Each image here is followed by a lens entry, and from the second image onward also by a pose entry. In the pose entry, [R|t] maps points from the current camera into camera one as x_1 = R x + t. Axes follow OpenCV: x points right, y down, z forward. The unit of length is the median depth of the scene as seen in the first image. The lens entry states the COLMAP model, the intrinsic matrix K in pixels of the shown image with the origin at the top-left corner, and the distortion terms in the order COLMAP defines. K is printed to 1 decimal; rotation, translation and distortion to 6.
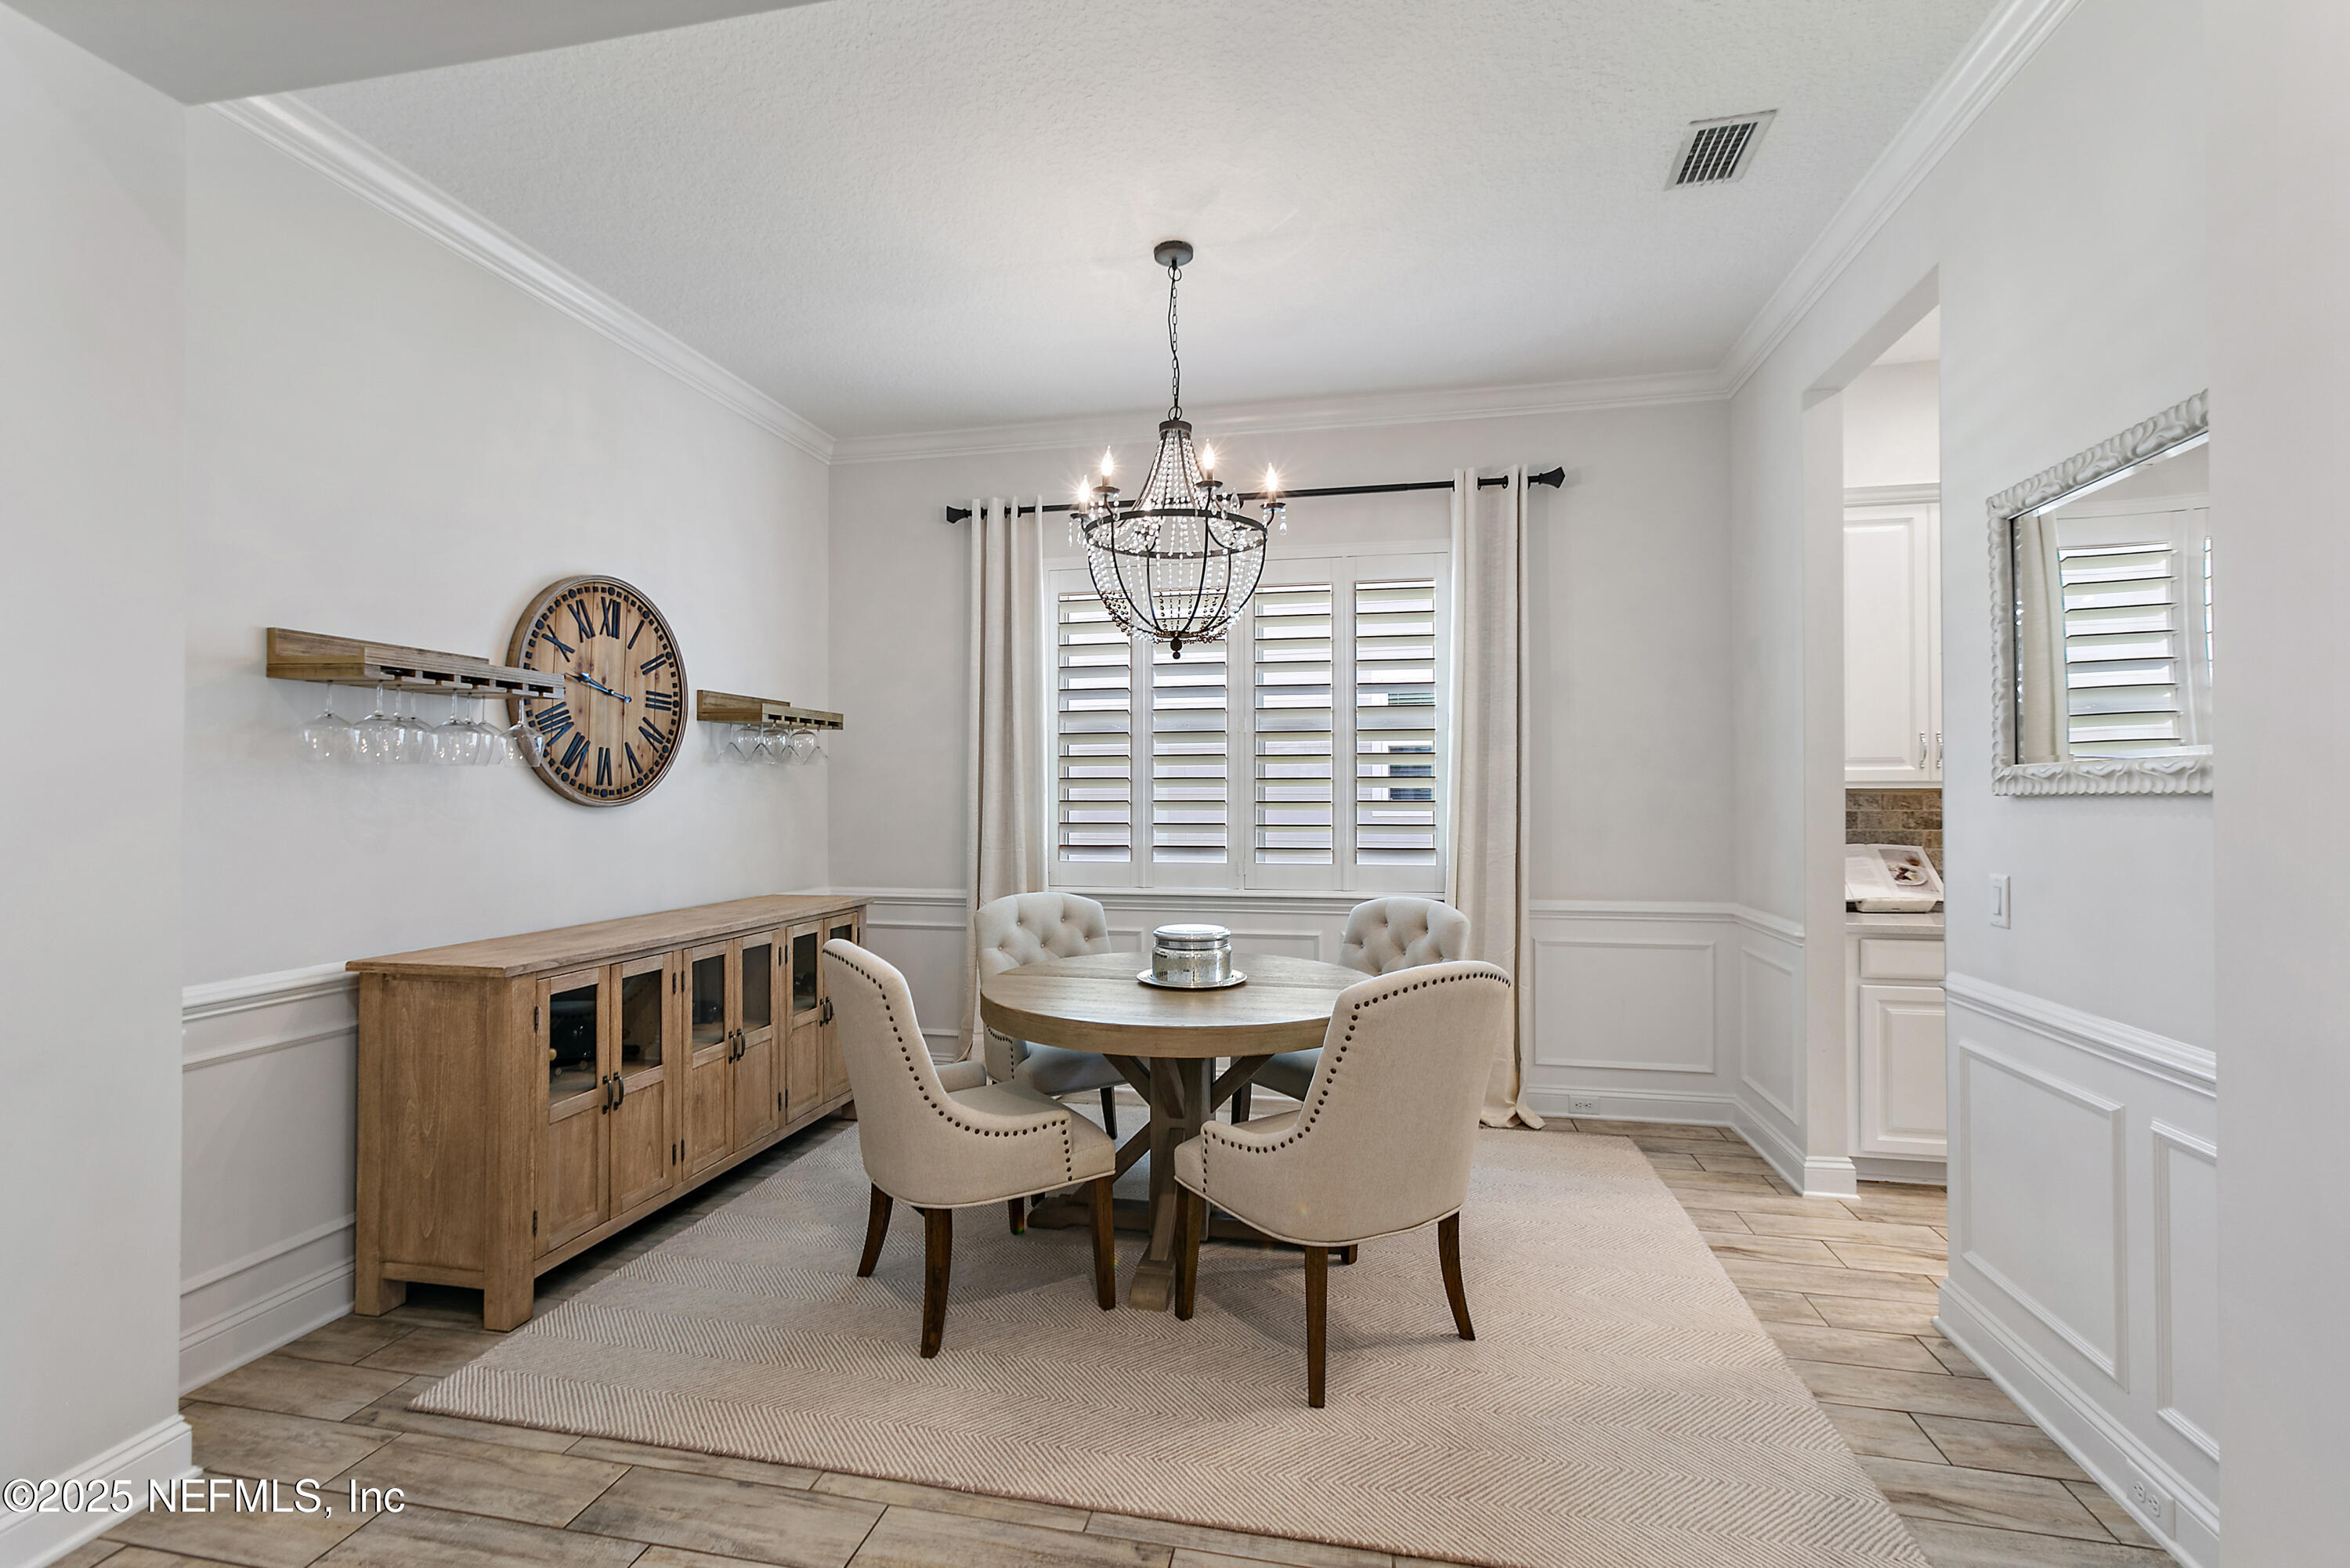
lens RADIAL K [[1053.5, 0, 1176.9], [0, 1053.5, 781.5], [0, 0, 1]] dist [-0.002404, 0.007116]
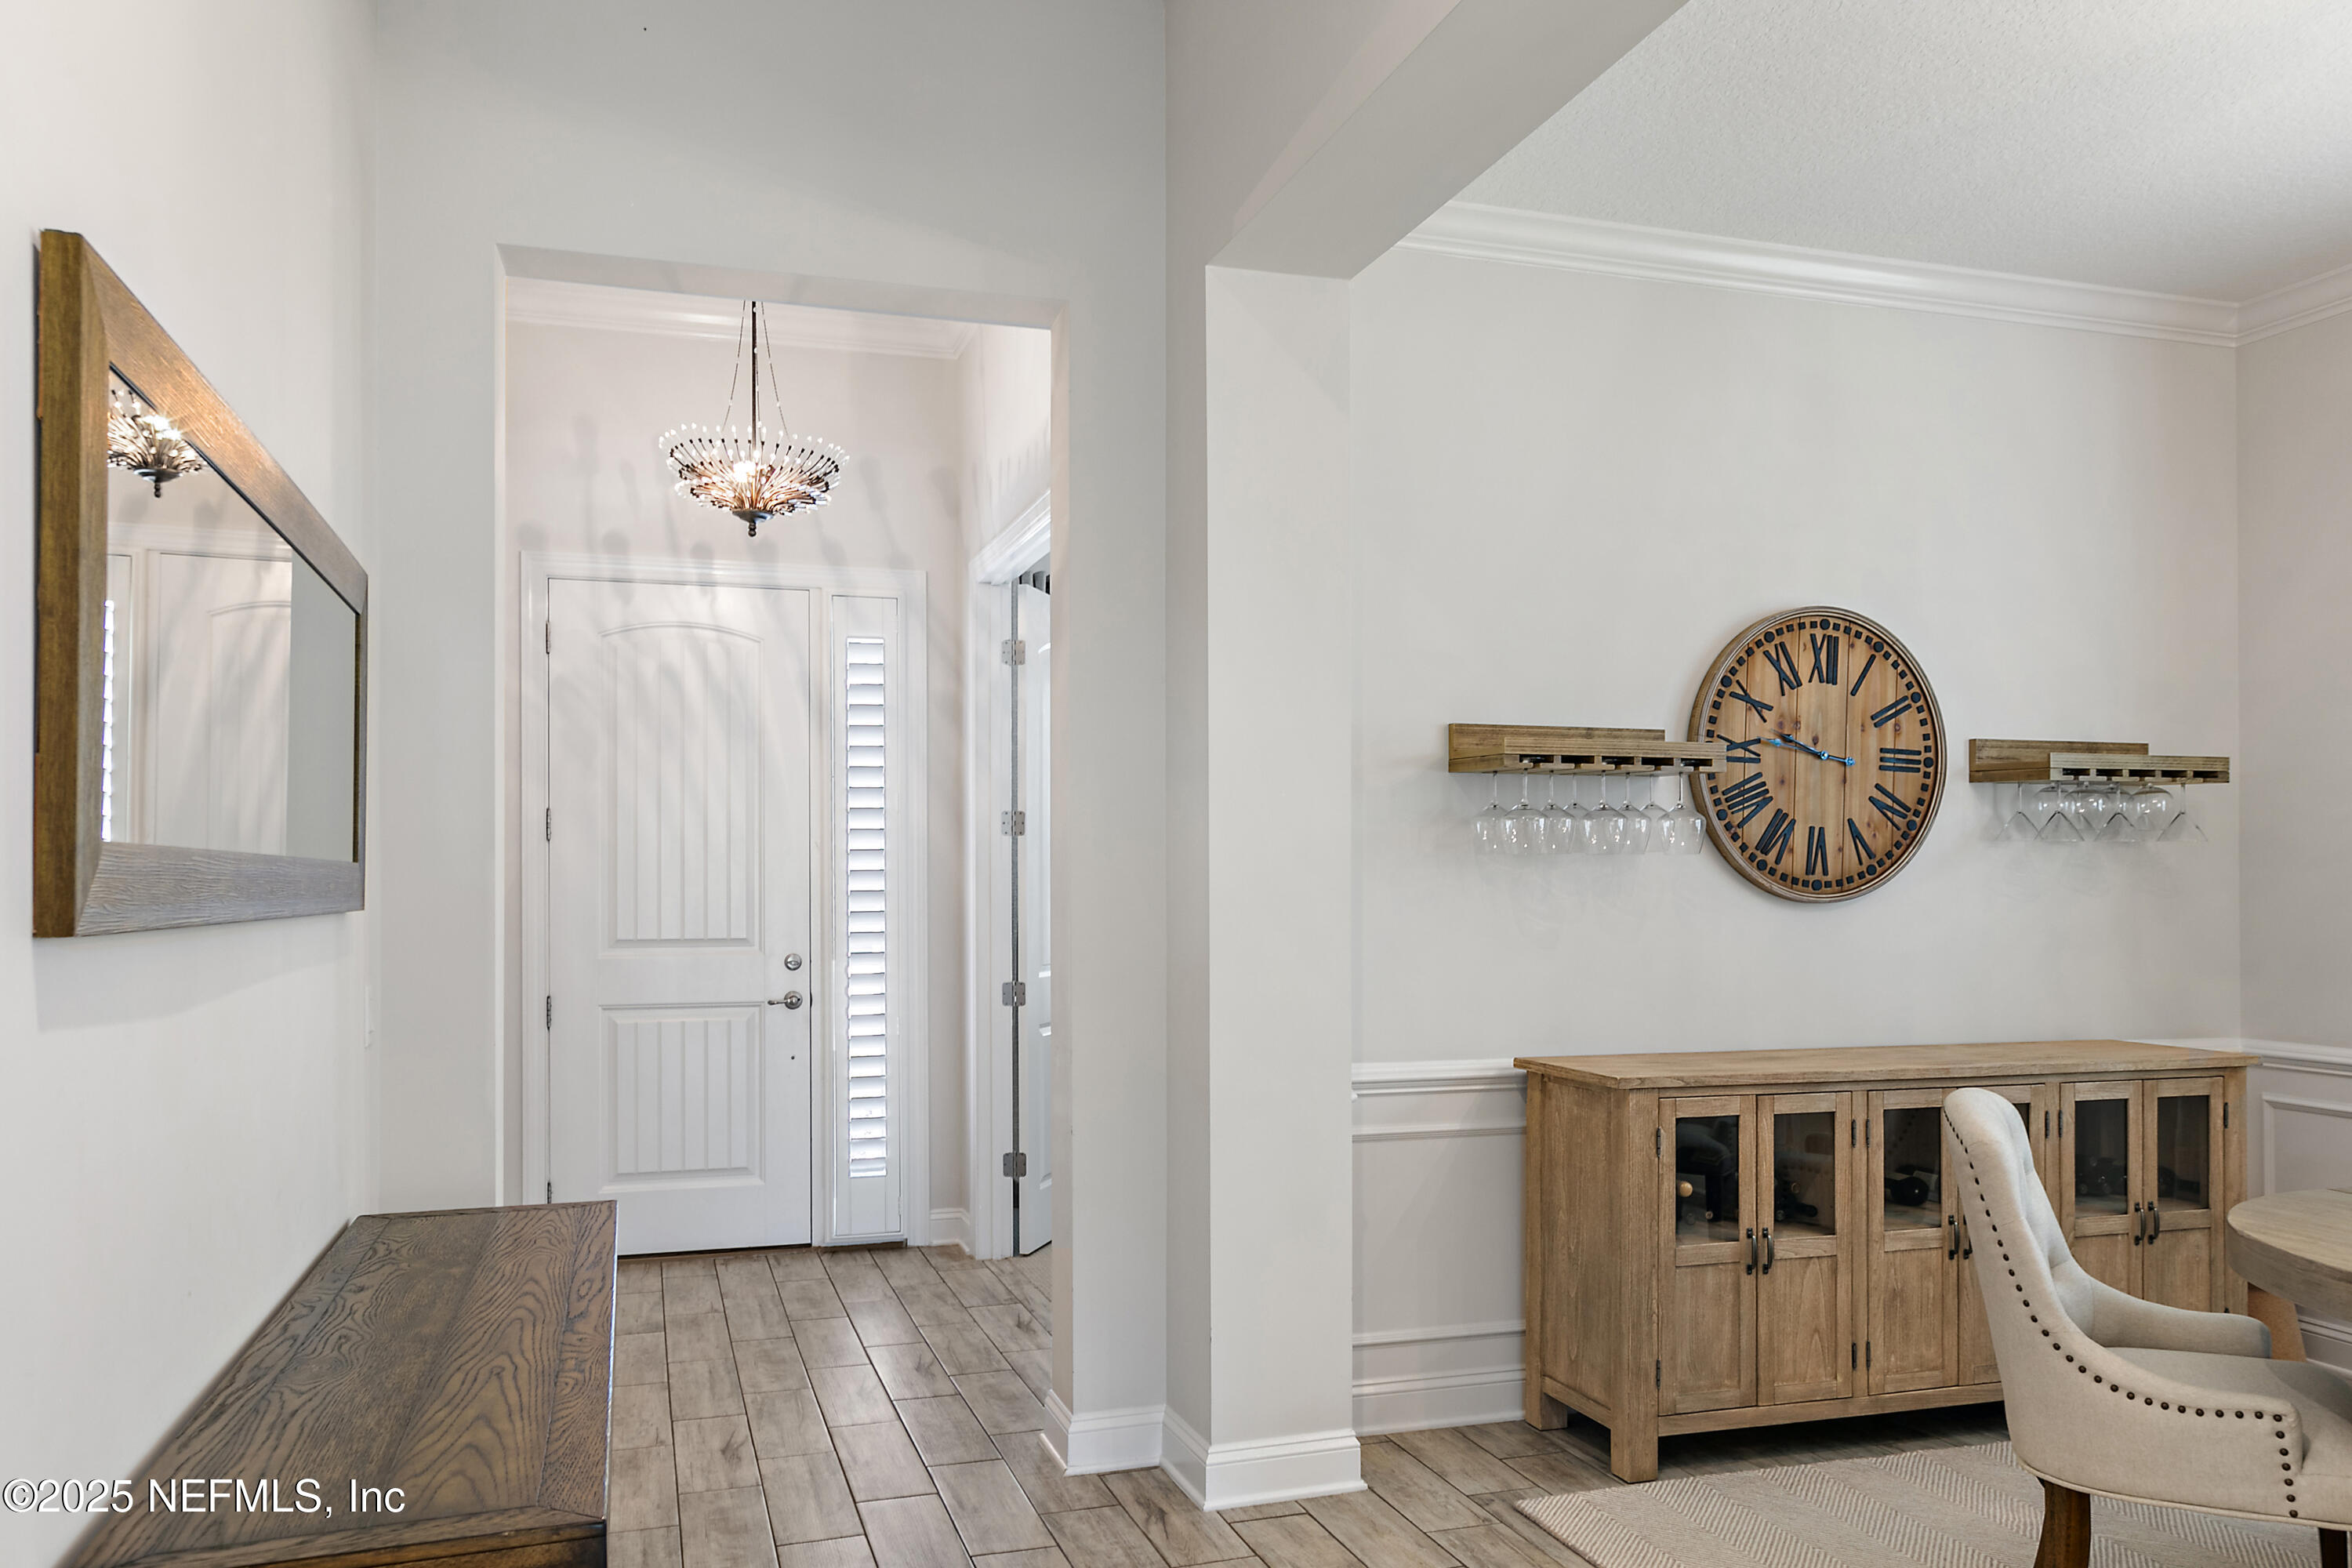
lens RADIAL K [[1733.0, 0, 1170.7], [0, 1733.0, 876.1], [0, 0, 1]] dist [0.015327, -0.001993]
pose [[0.493408, -0.004292, -0.869788, 0.408225], [0.009118, 0.999958, 0.000238, -0.000456], [0.869750, -0.008049, 0.493426, -0.059280]]
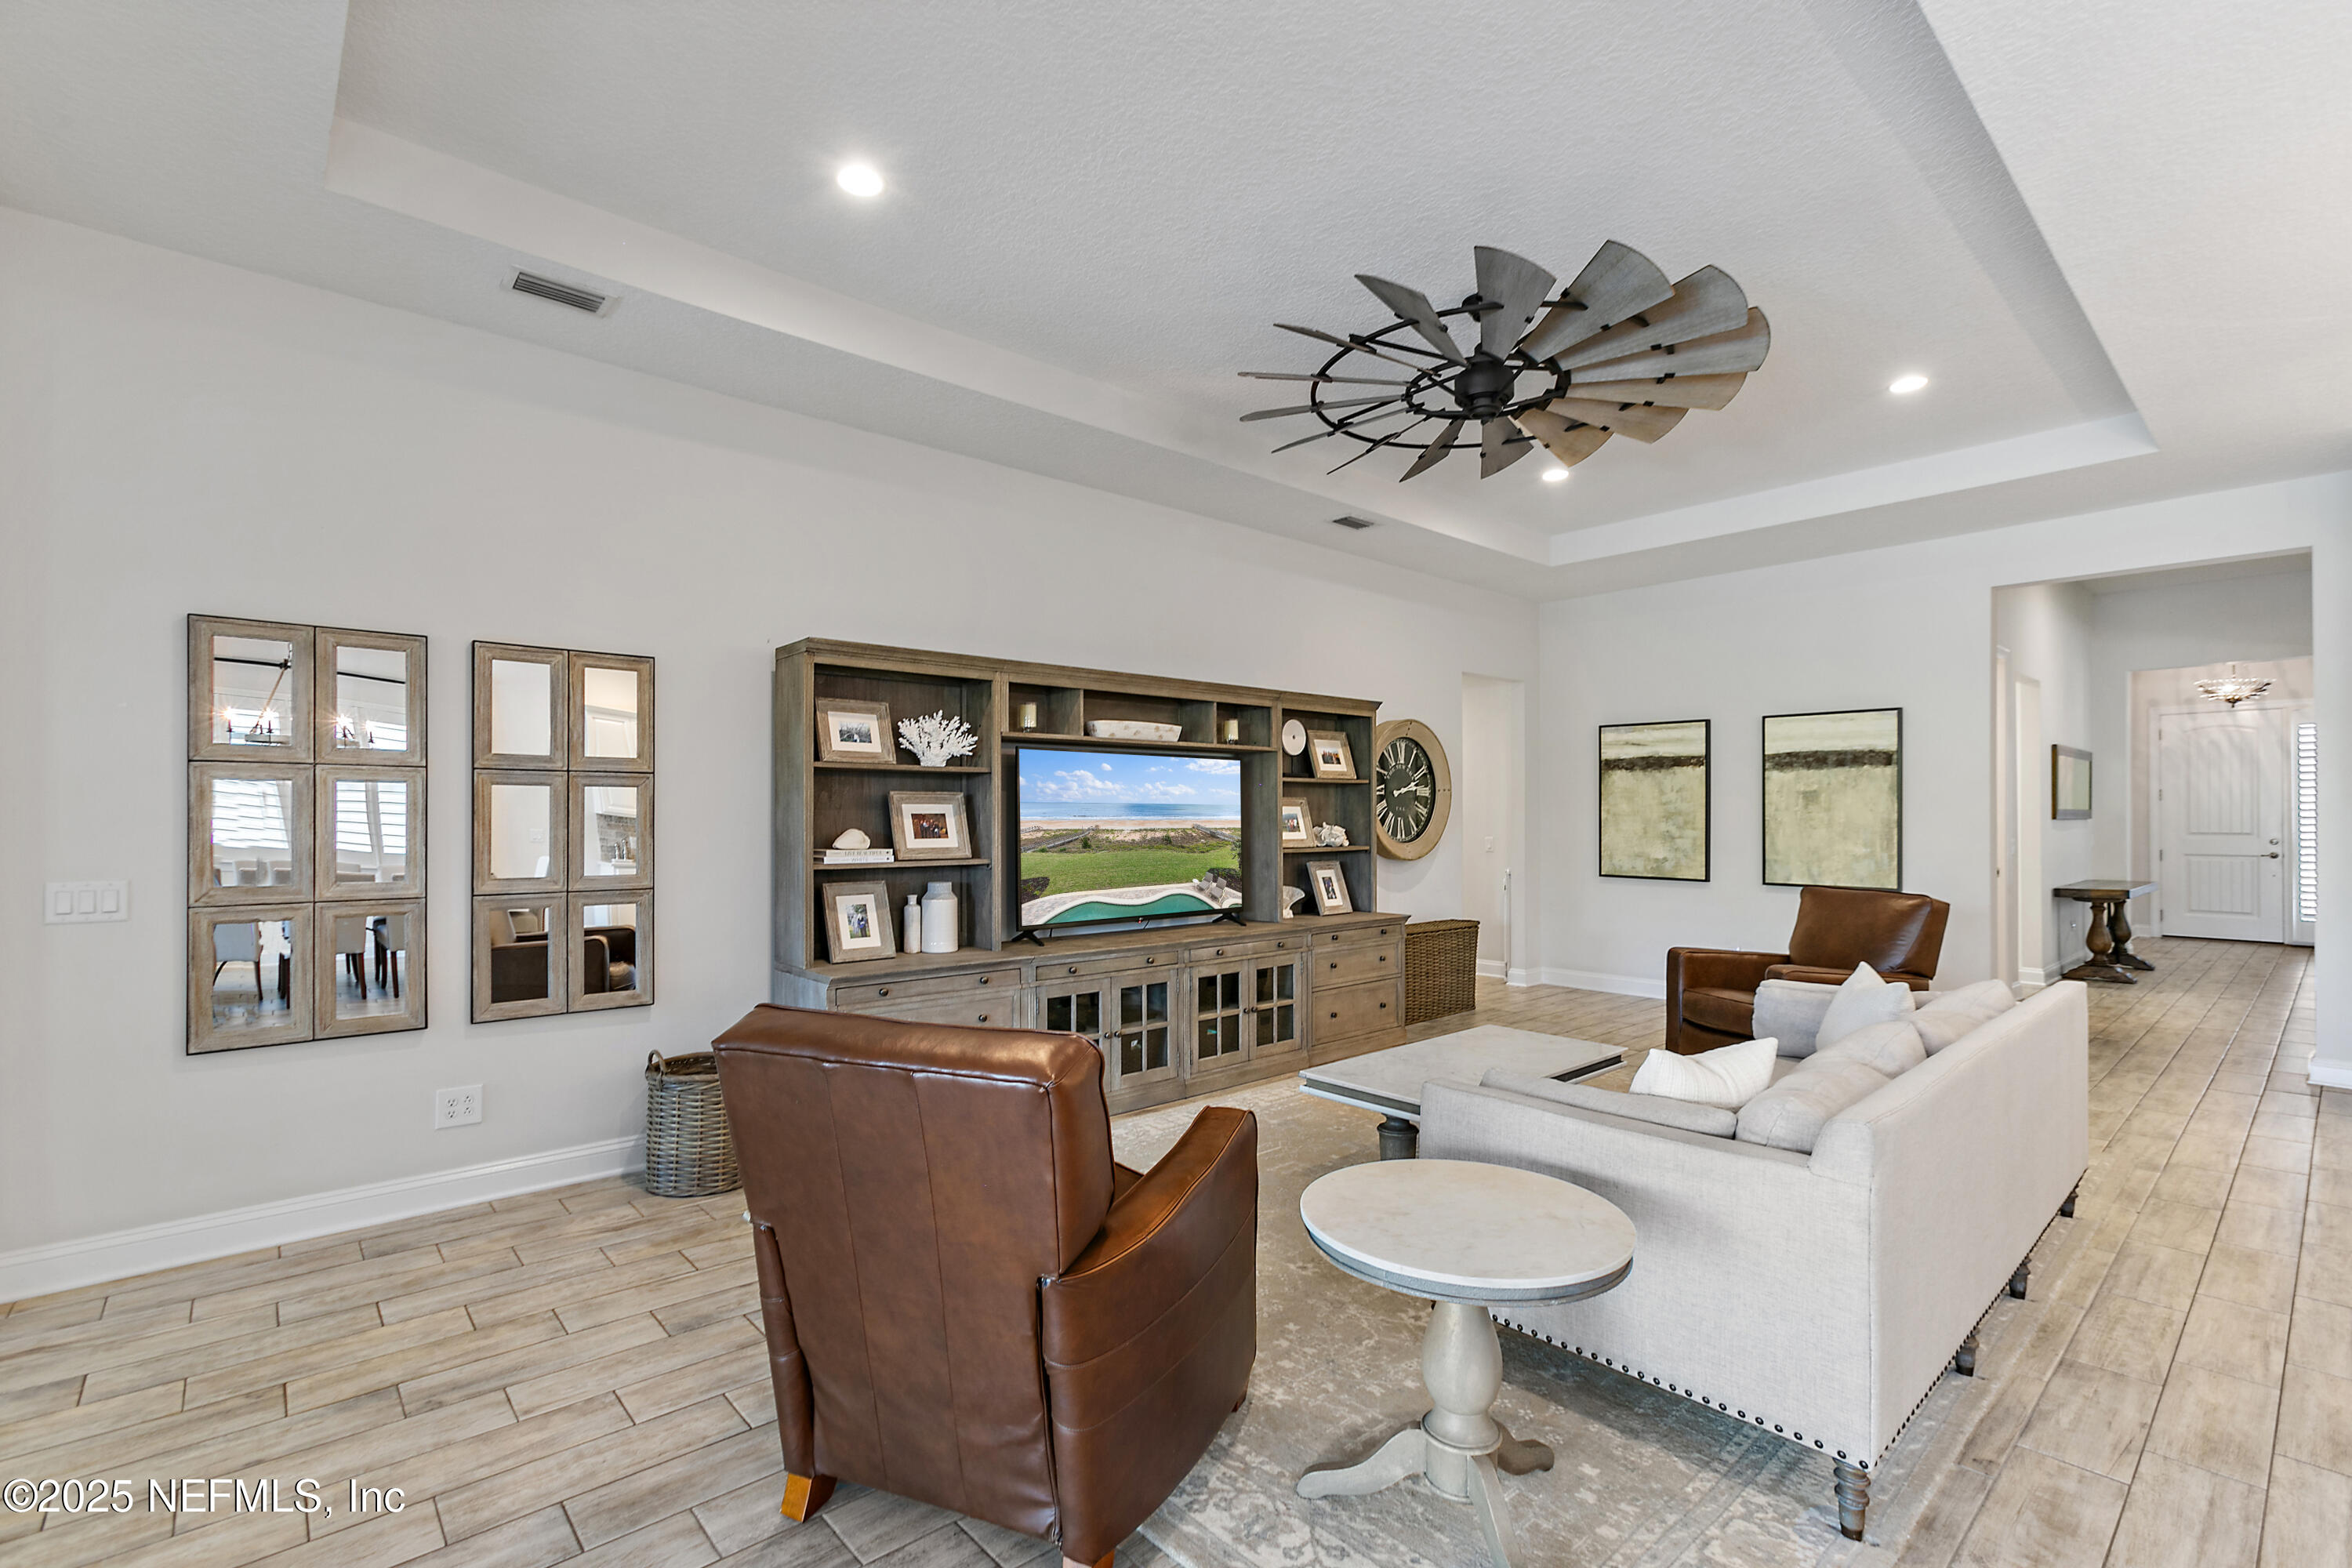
lens RADIAL K [[1054.5, 0, 1181.3], [0, 1054.5, 808.6], [0, 0, 1]] dist [-0.002404, 0.007116]
pose [[-0.586356, -0.000087, -0.810054, 3.494816], [0.010799, 0.999910, -0.007924, -0.025293], [0.809982, -0.013394, -0.586302, -0.320370]]
